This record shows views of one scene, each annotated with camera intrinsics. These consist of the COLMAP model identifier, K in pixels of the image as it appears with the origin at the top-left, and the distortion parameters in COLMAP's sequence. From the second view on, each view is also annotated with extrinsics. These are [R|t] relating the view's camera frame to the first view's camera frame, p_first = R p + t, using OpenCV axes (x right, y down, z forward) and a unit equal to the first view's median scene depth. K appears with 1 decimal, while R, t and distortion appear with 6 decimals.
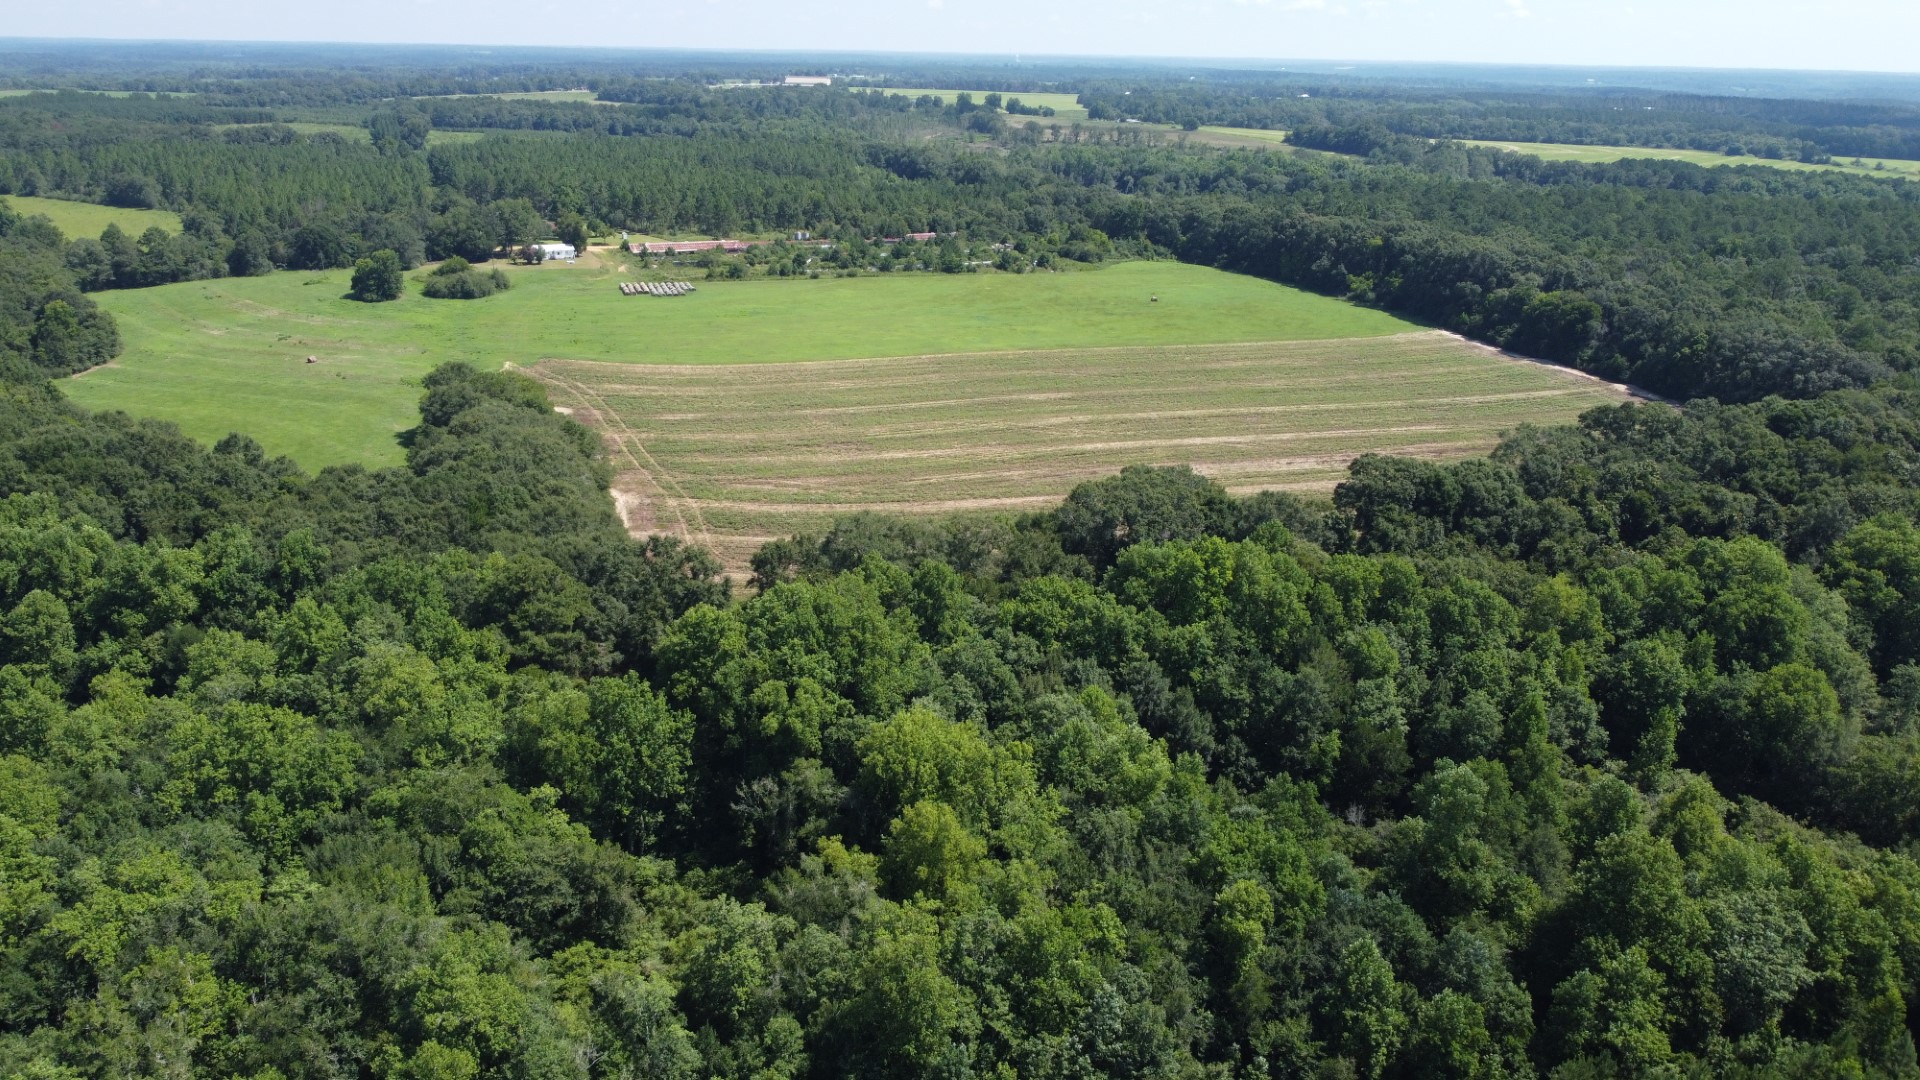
lens RADIAL K [[1452.8, 0, 955.1], [0, 1452.8, 539.5], [0, 0, 1]] dist [0.005572, -0.009612]
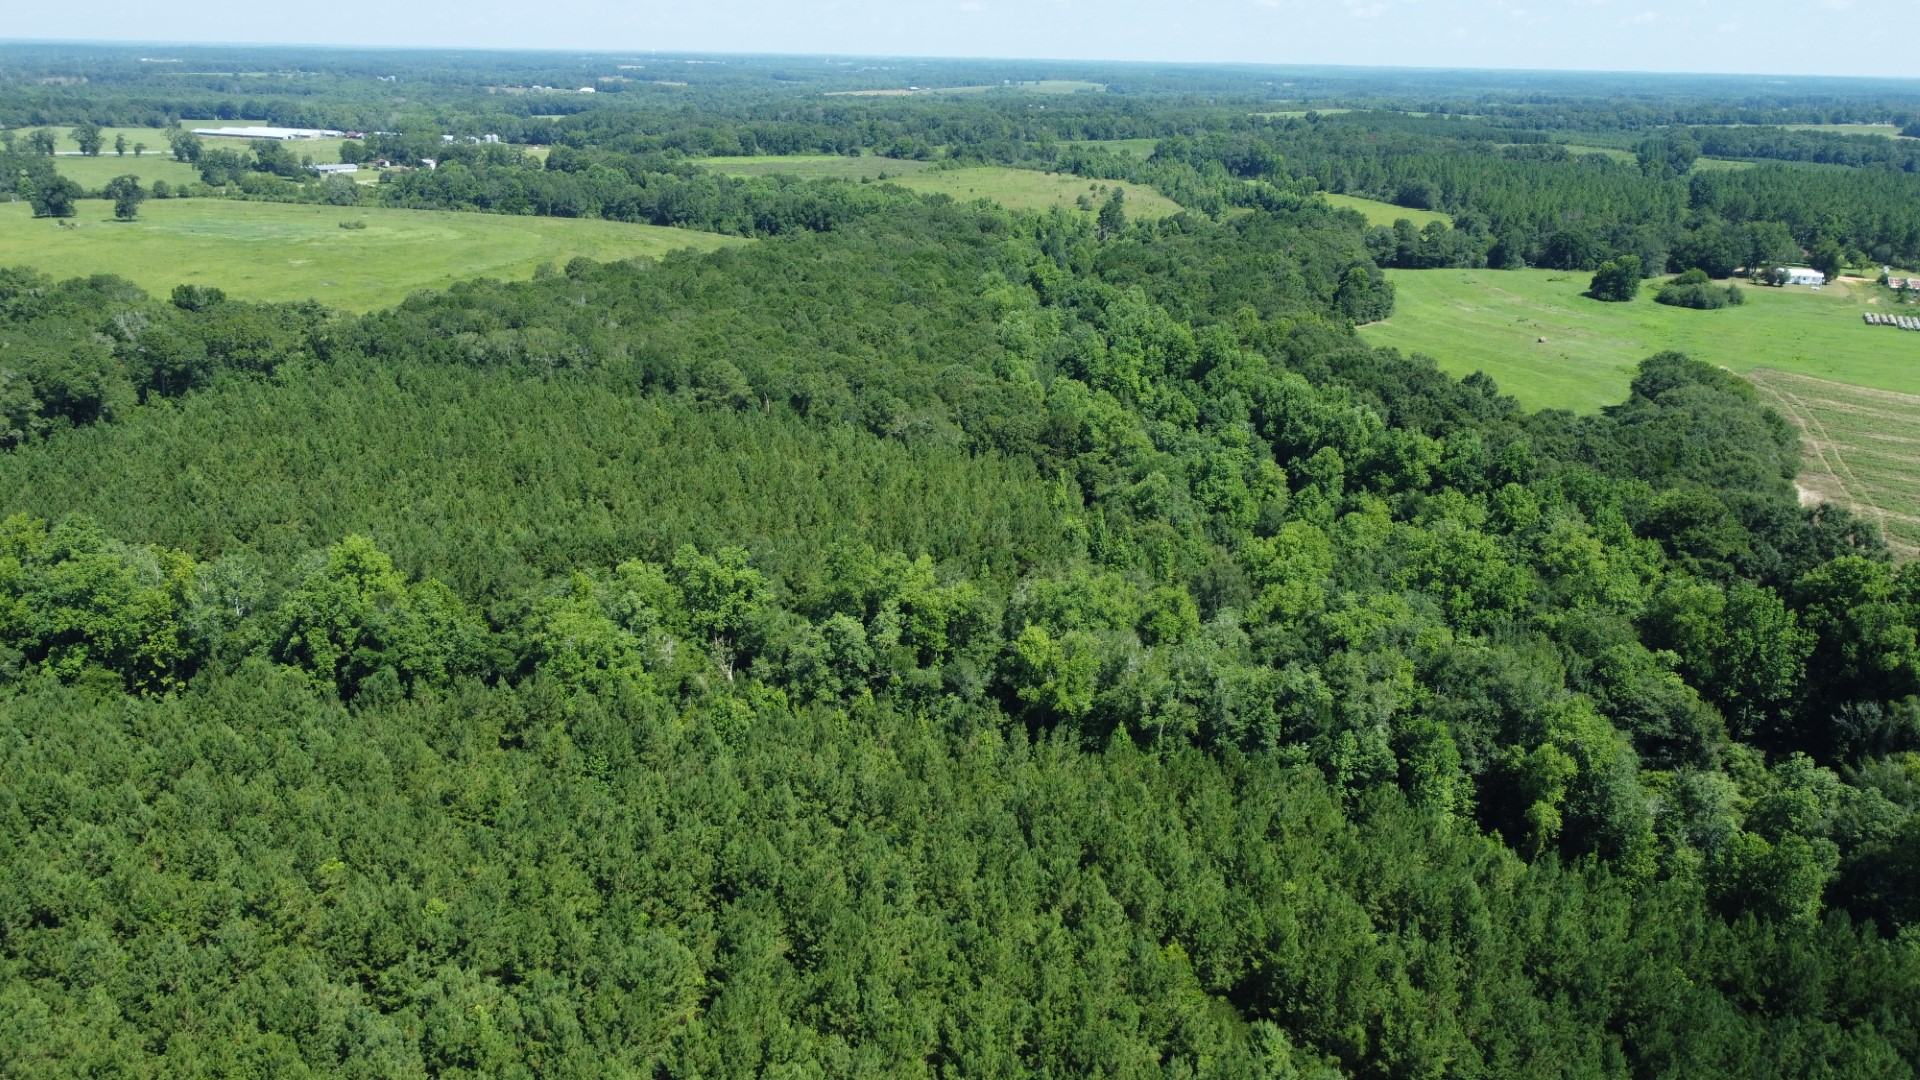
lens RADIAL K [[1452.8, 0, 950.7], [0, 1452.8, 543.0], [0, 0, 1]] dist [0.005572, -0.009612]
pose [[0.699809, 0.224902, -0.678002, 0.038357], [-0.235706, 0.968686, 0.078039, 0.044422], [0.674322, 0.105197, 0.730906, -0.116917]]
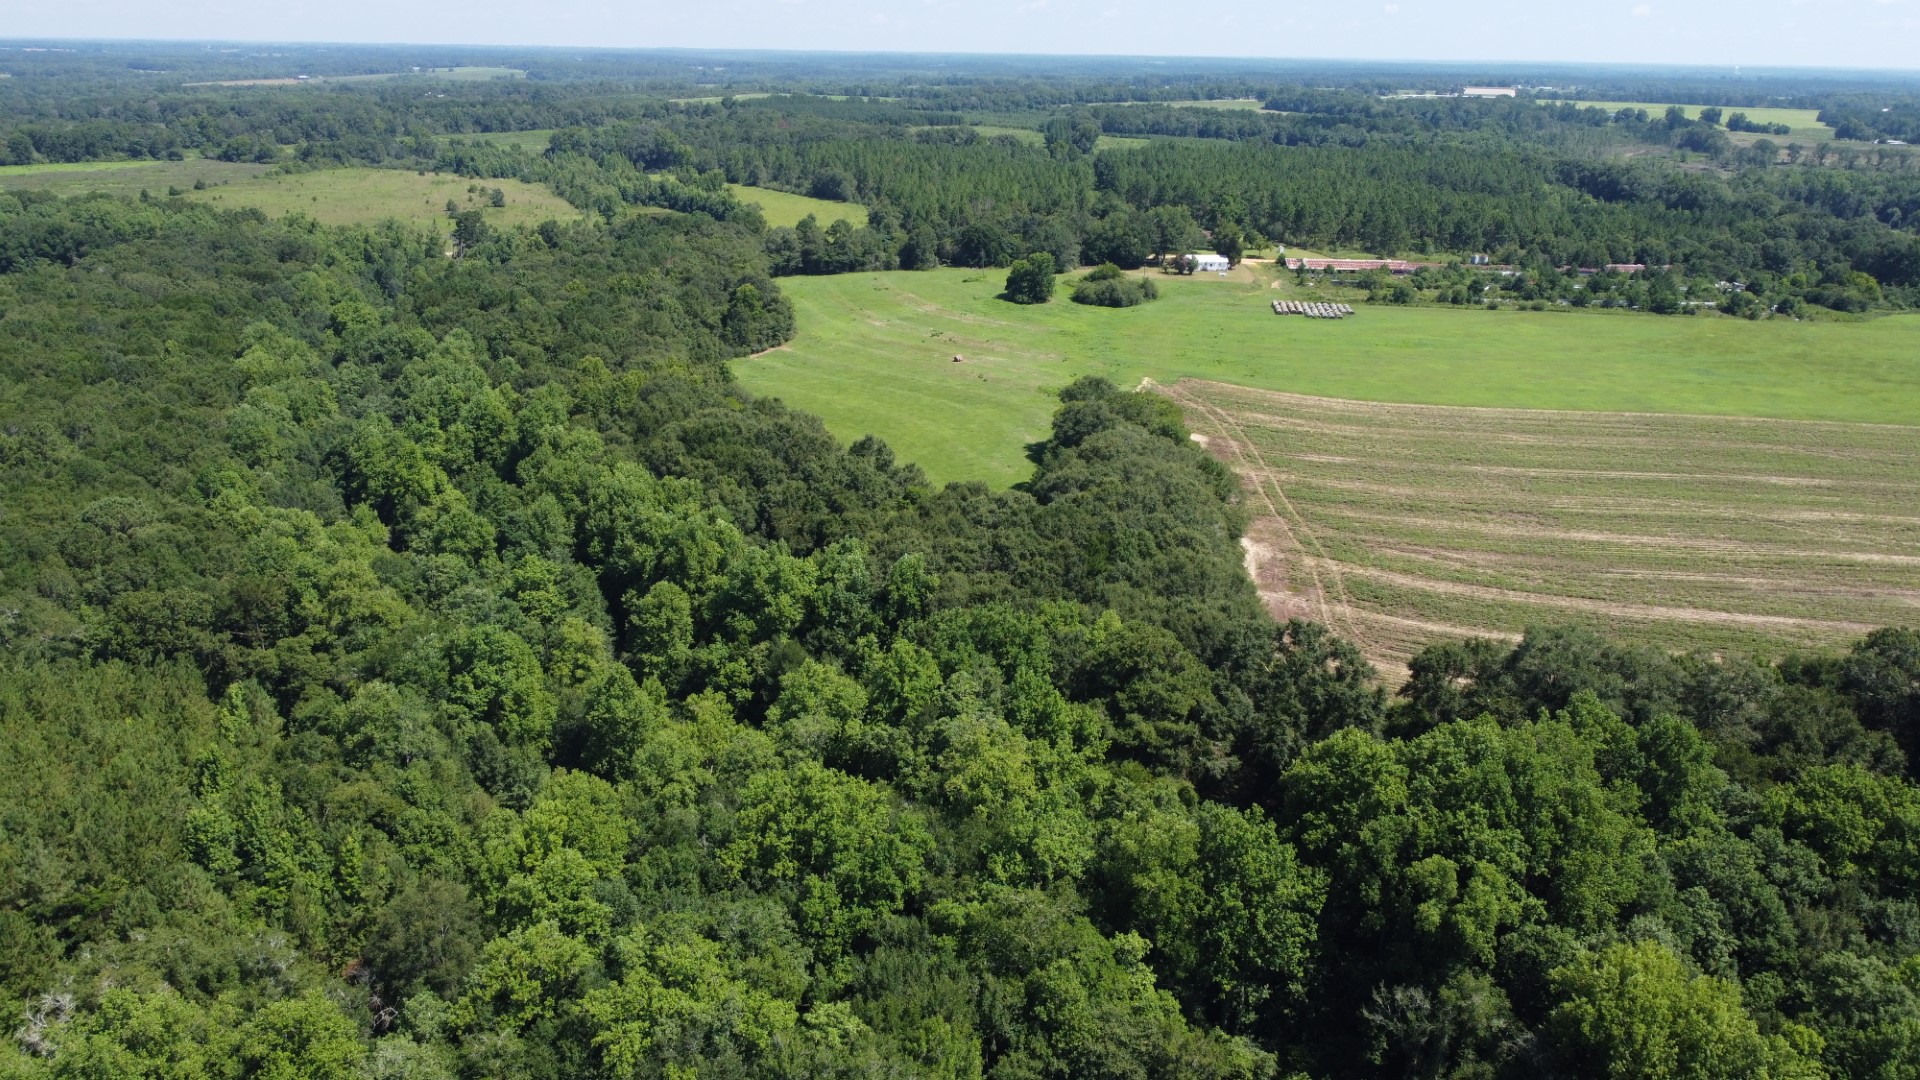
lens RADIAL K [[1452.8, 0, 947.7], [0, 1452.8, 546.5], [0, 0, 1]] dist [0.005572, -0.009612]
pose [[0.906984, 0.133670, -0.399390, -0.028434], [-0.134713, 0.990554, 0.025601, -0.017384], [0.399039, 0.030583, 0.916424, 0.073864]]
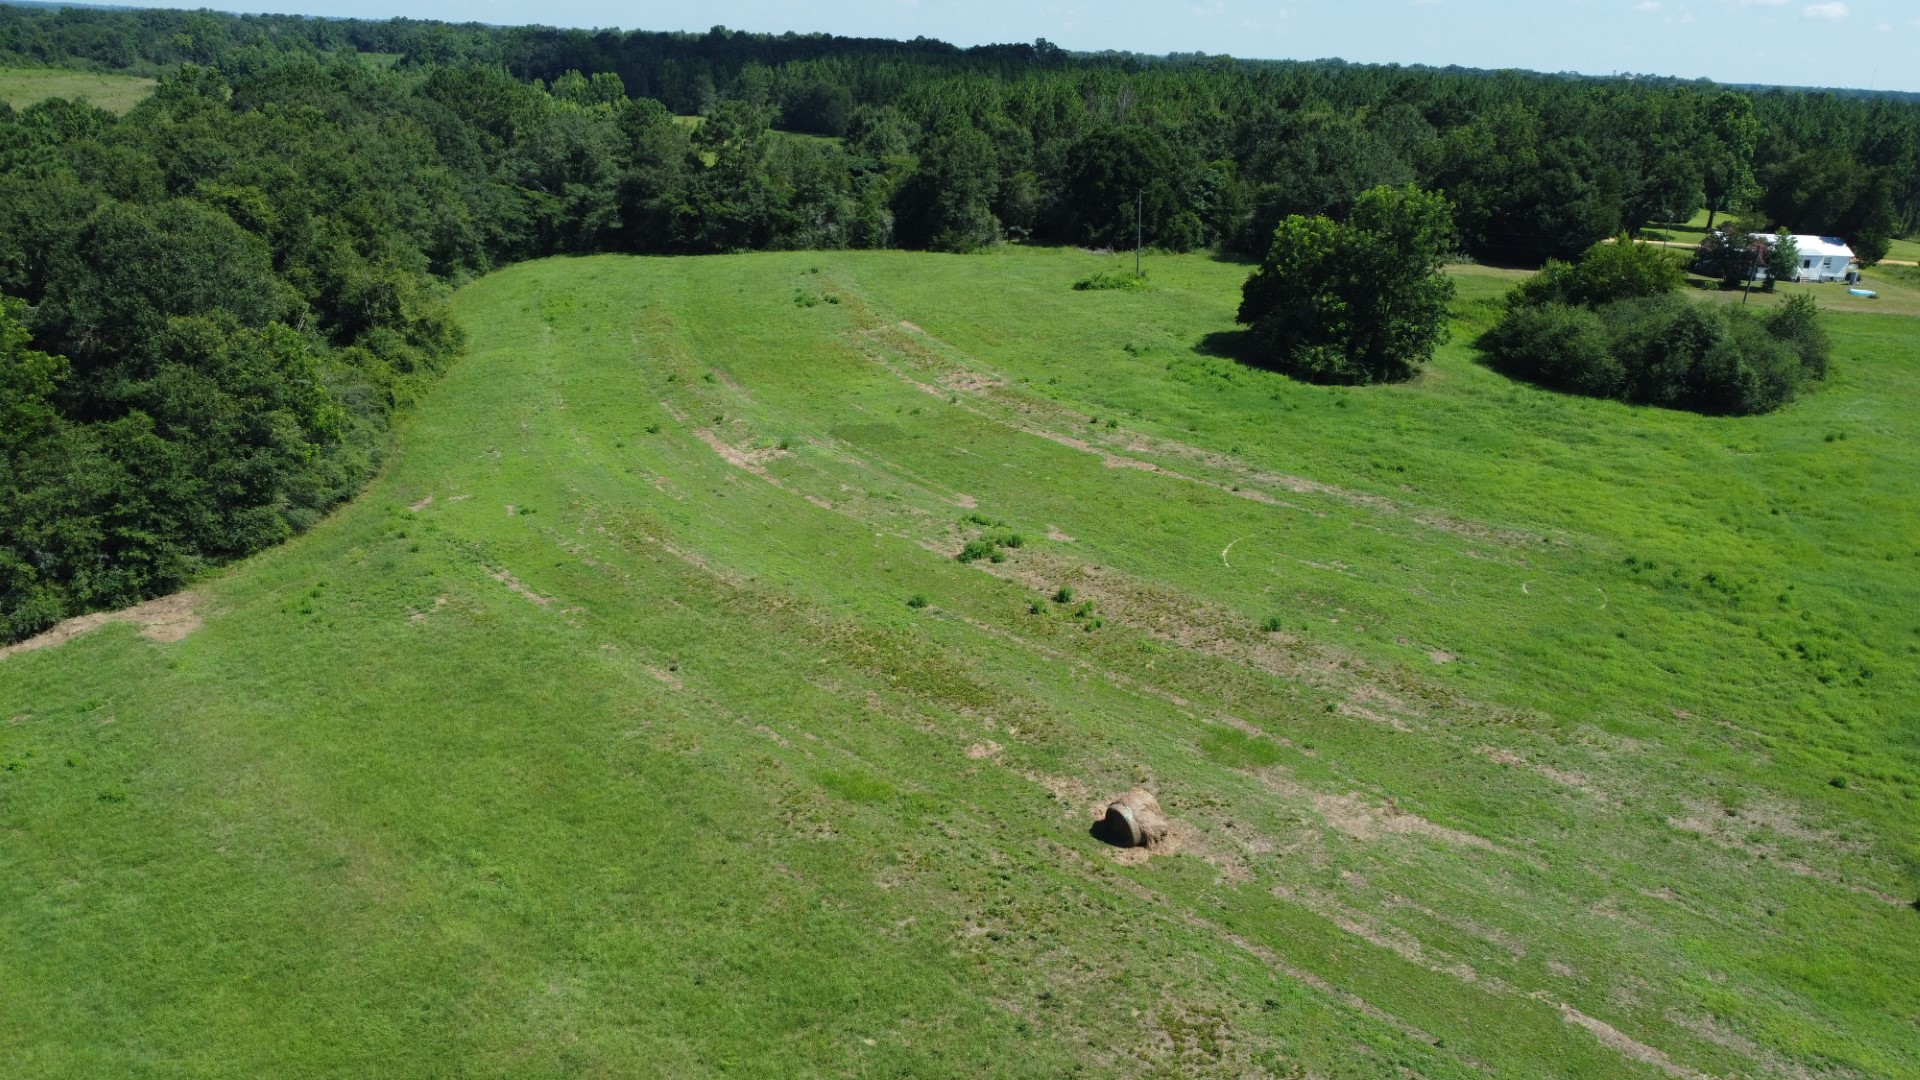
lens RADIAL K [[1452.8, 0, 956.6], [0, 1452.8, 533.0], [0, 0, 1]] dist [0.005572, -0.009612]
pose [[0.891694, 0.164678, -0.421620, -0.342413], [-0.172525, 0.984807, 0.019774, -0.129292], [0.418471, 0.055108, 0.906557, 0.732726]]
